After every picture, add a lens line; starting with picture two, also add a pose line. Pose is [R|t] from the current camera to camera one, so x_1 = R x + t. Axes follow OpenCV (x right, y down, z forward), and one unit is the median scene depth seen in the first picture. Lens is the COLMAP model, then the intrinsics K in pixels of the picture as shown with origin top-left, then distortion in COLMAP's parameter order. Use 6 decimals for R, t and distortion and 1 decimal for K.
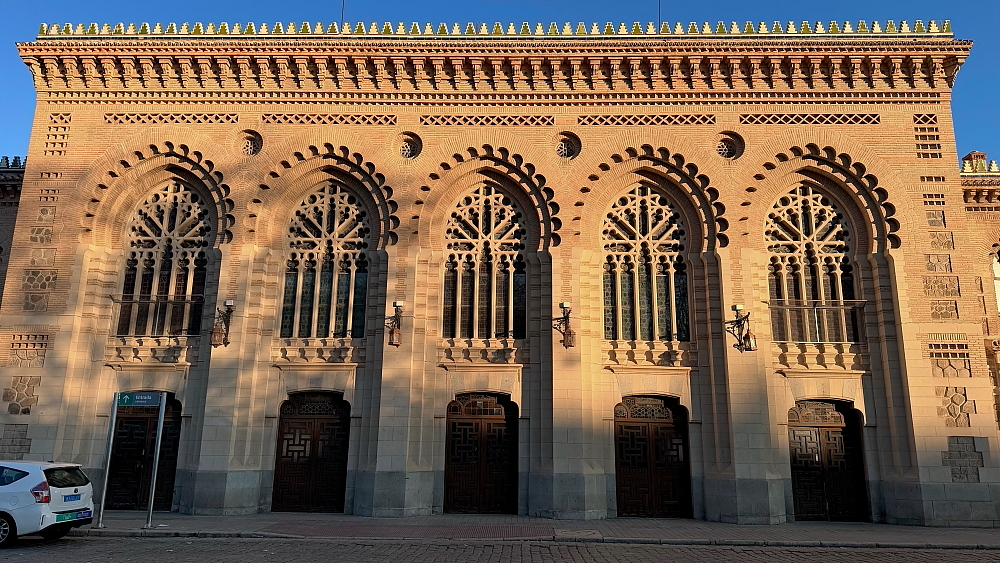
lens RADIAL K [[690.5, 0, 512.7], [0, 690.5, 265.8], [0, 0, 1]] dist [0.053090, -0.070699]
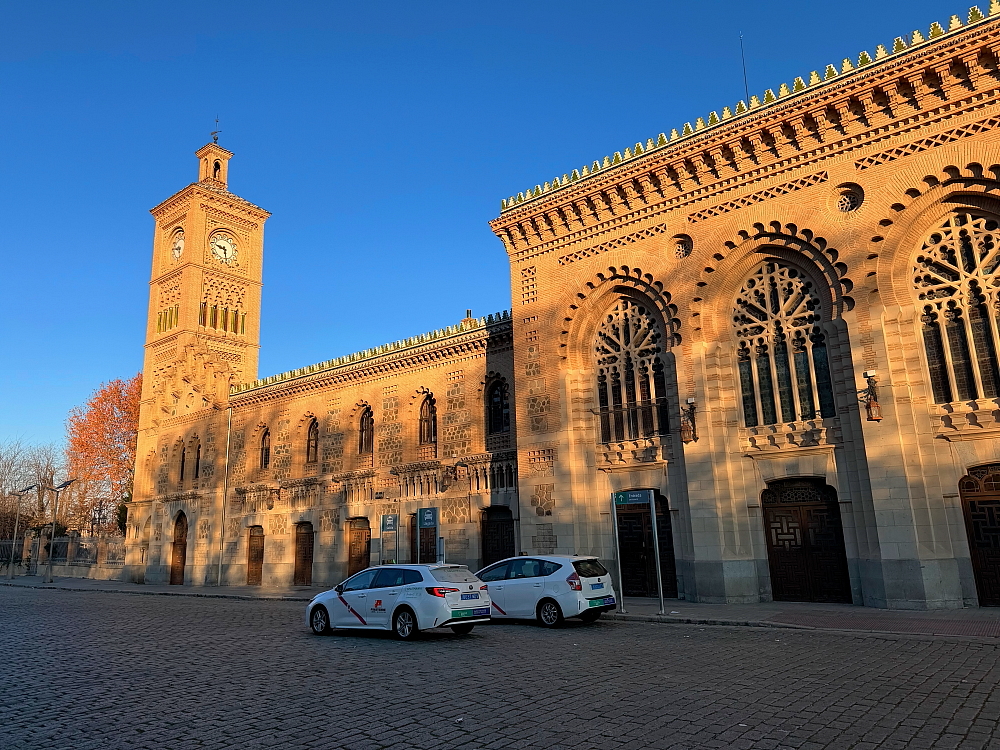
lens RADIAL K [[719.7, 0, 547.0], [0, 719.7, 346.1], [0, 0, 1]] dist [0.034227, -0.063945]
pose [[0.790093, -0.189038, -0.583111, 0.241002], [0.187915, 0.980154, -0.063137, 0.001933], [0.583474, -0.059692, 0.809935, -0.006961]]
